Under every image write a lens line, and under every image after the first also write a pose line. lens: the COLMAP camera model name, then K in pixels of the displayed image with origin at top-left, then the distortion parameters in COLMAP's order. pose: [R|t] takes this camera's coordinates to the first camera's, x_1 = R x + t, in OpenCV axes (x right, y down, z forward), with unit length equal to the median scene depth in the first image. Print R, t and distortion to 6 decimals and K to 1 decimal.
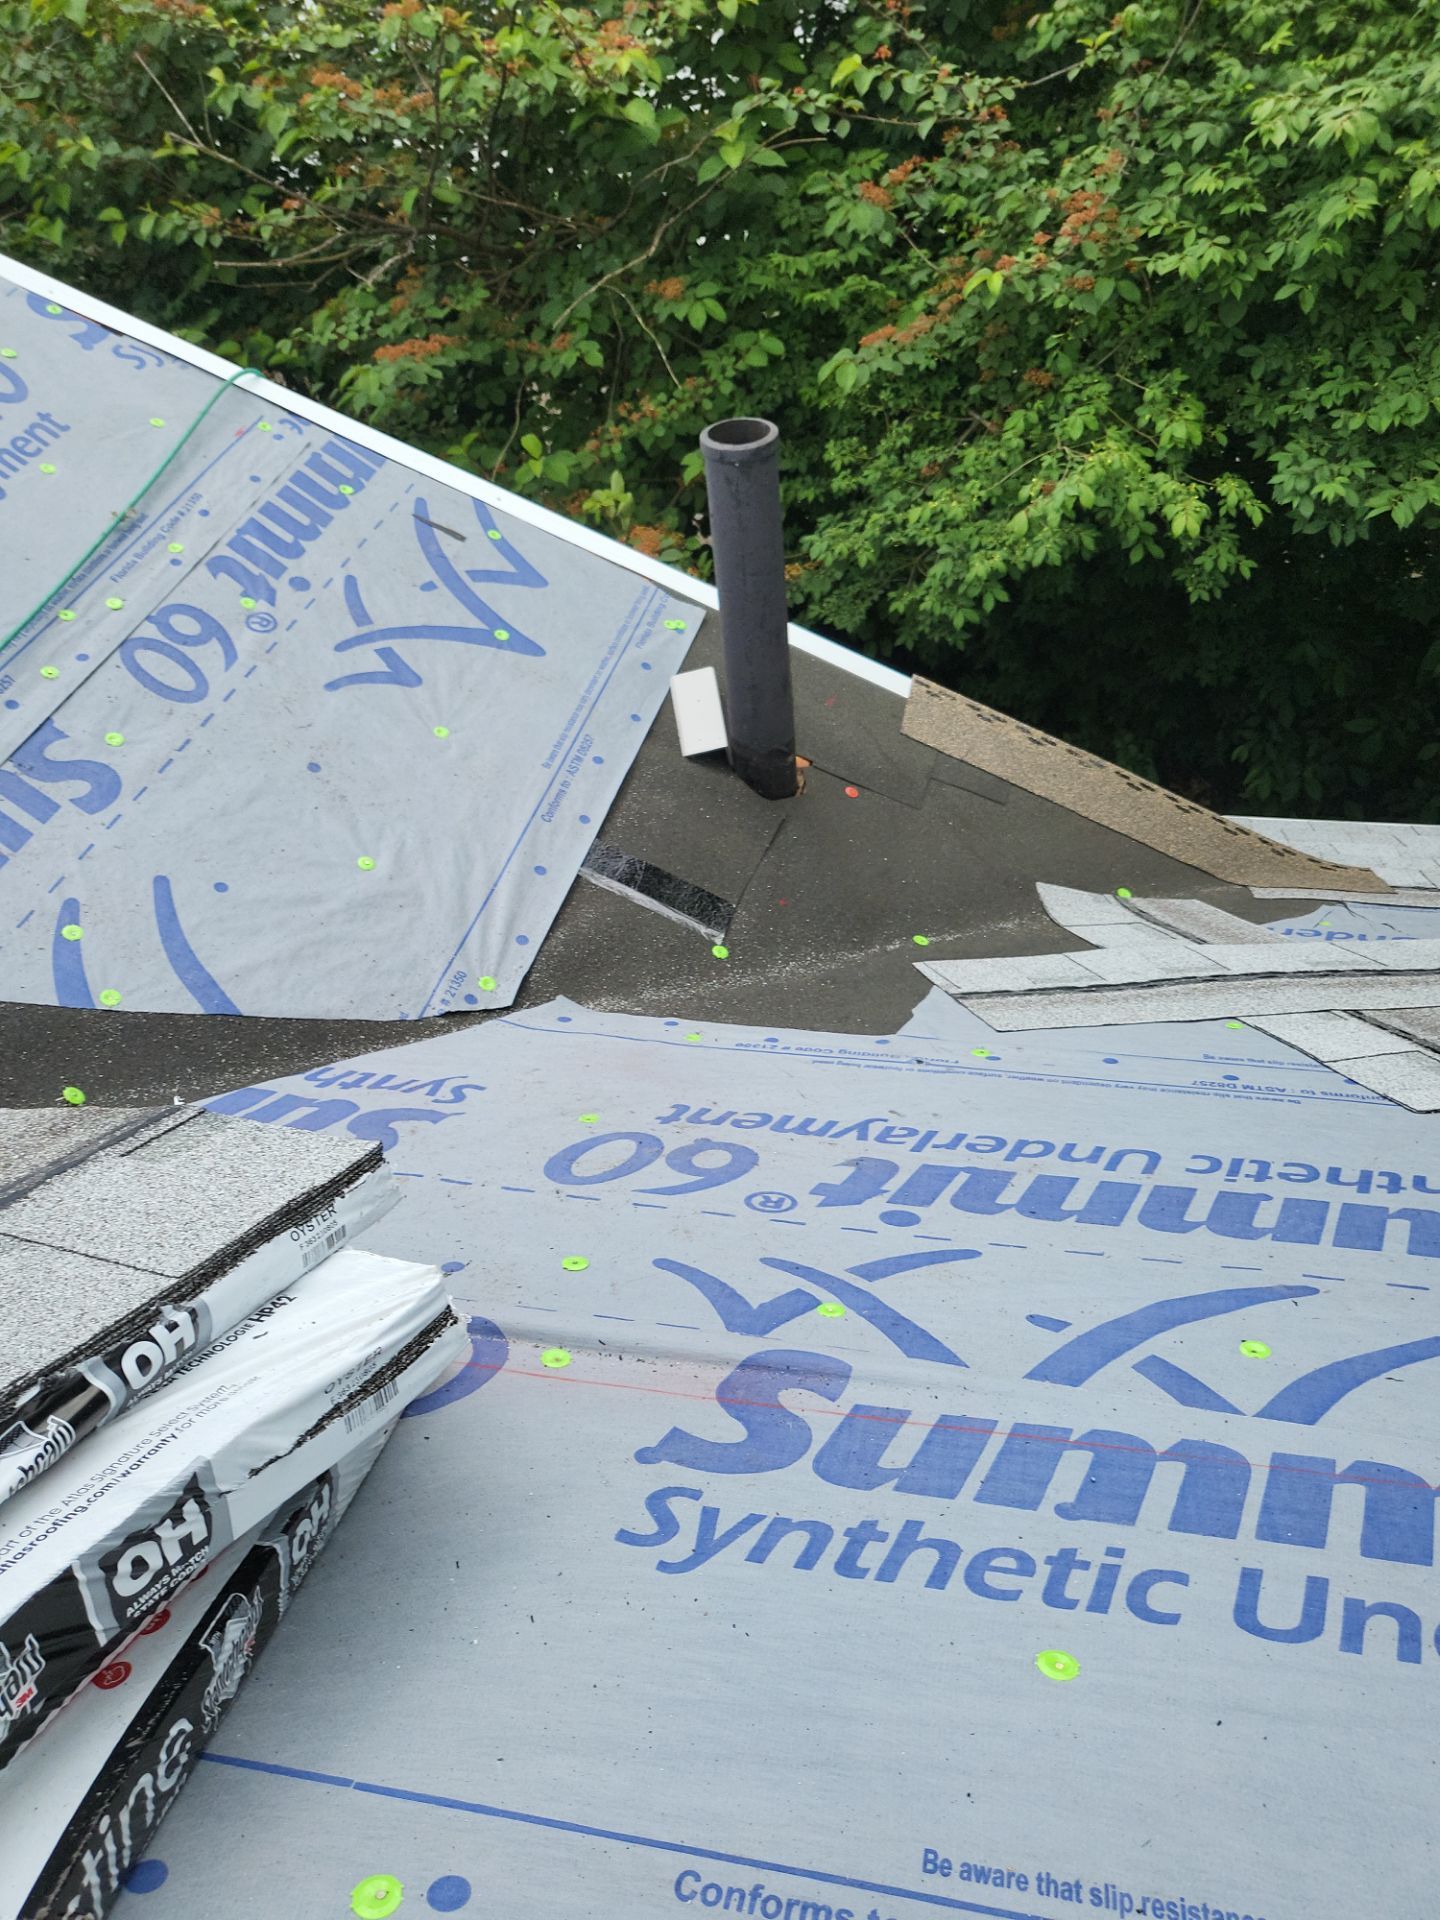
lens RADIAL K [[1569.0, 0, 720.0], [0, 1569.0, 960.0], [0, 0, 1]] dist [0.011145, 0.124009]
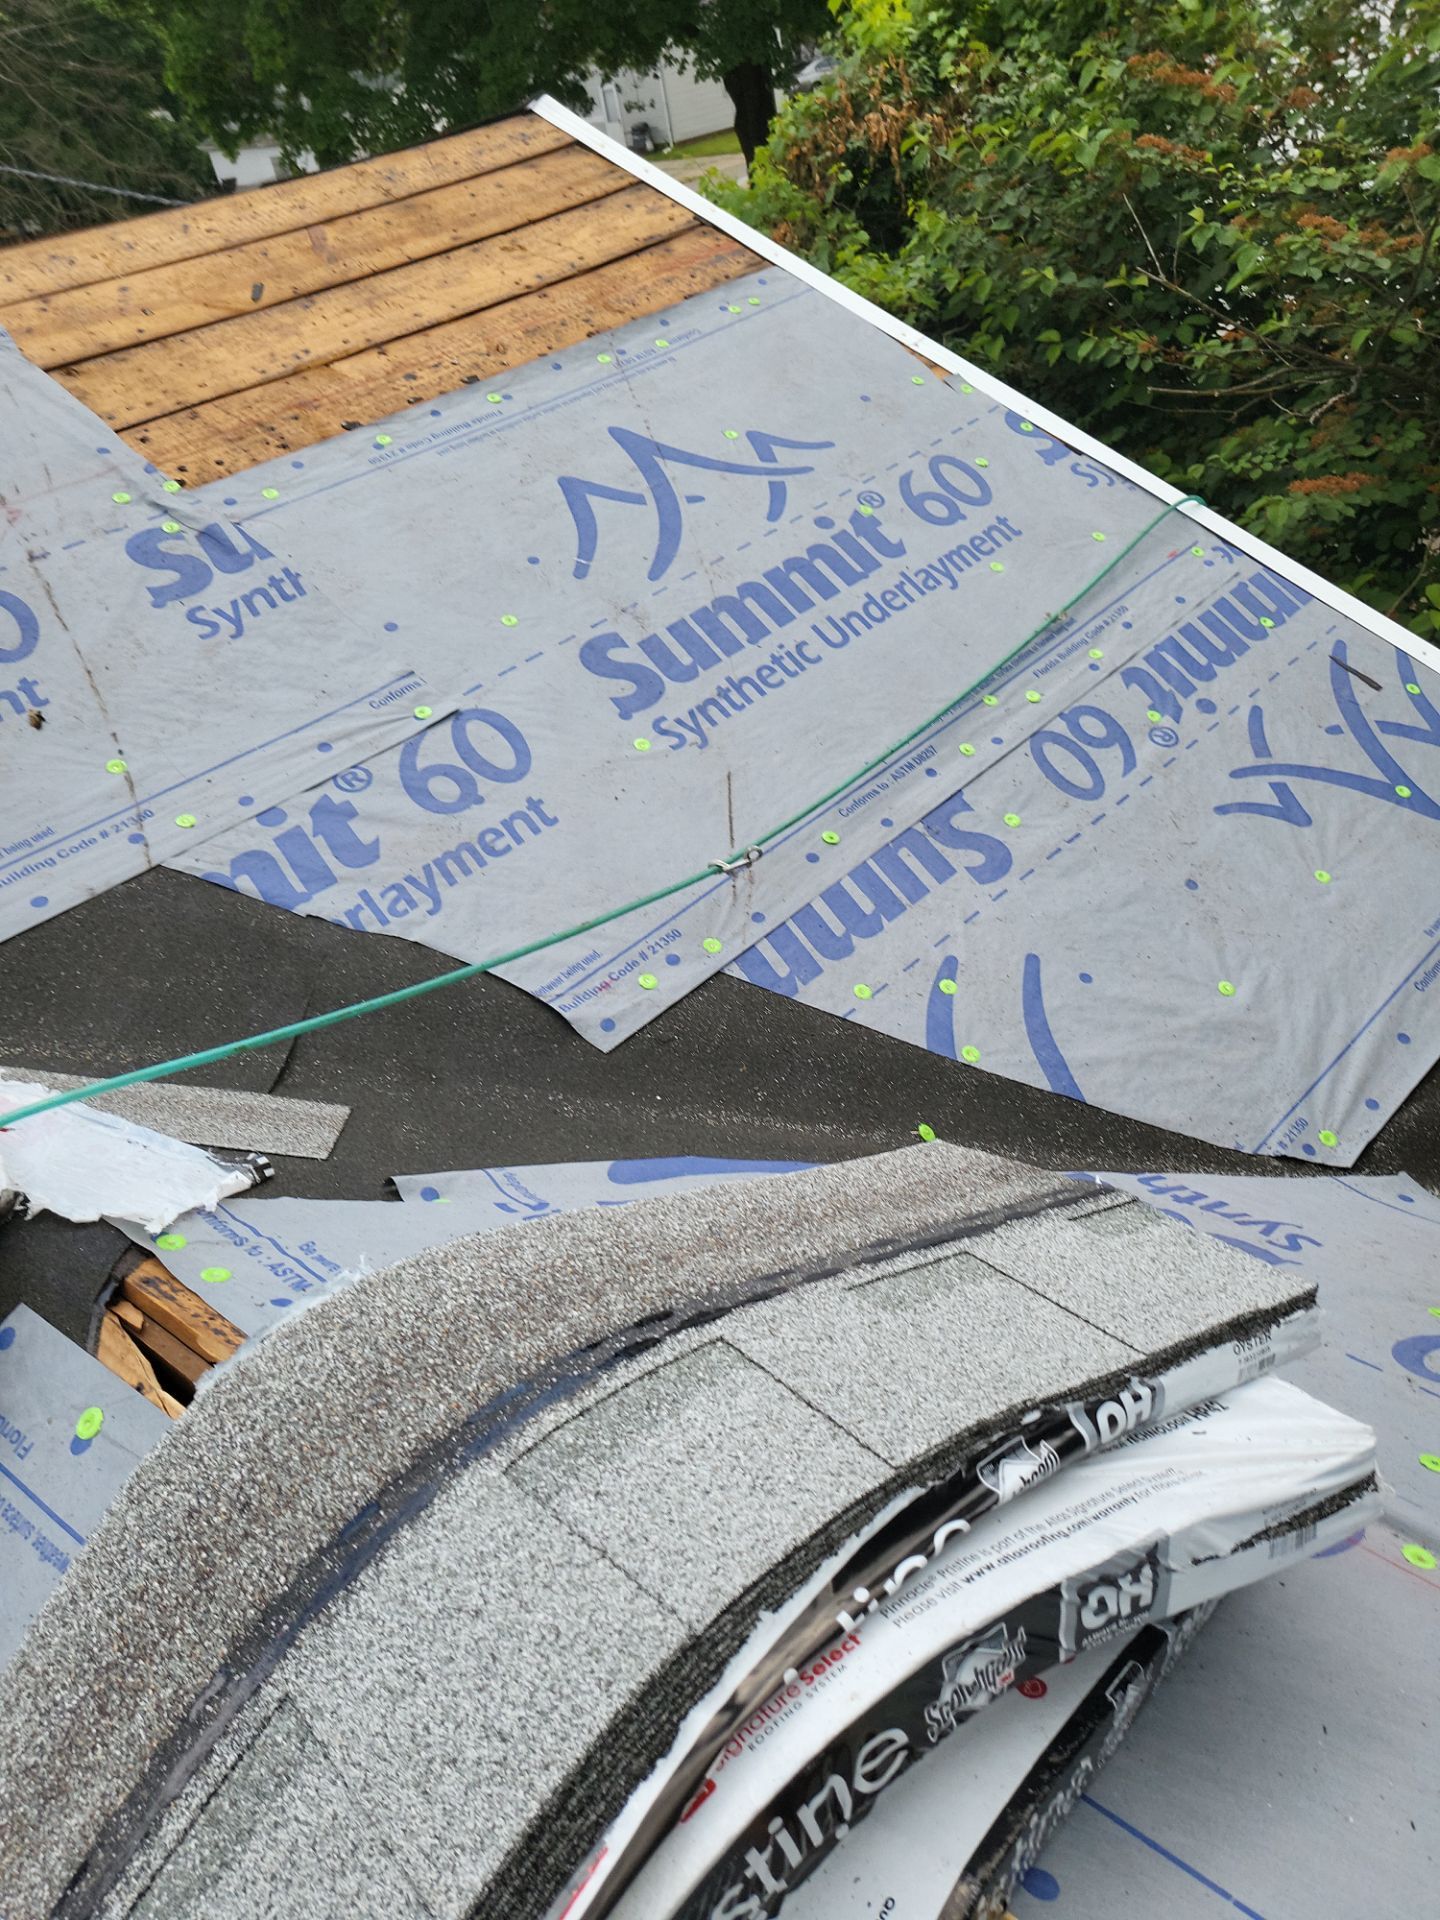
lens RADIAL K [[1574.5, 0, 718.2], [0, 1574.5, 974.7], [0, 0, 1]] dist [-0.000471, 0.140926]
pose [[0.884864, 0.242066, -0.398020, -0.100448], [-0.261621, 0.965156, 0.005359, 0.009079], [0.385449, 0.099388, 0.917361, -0.055282]]
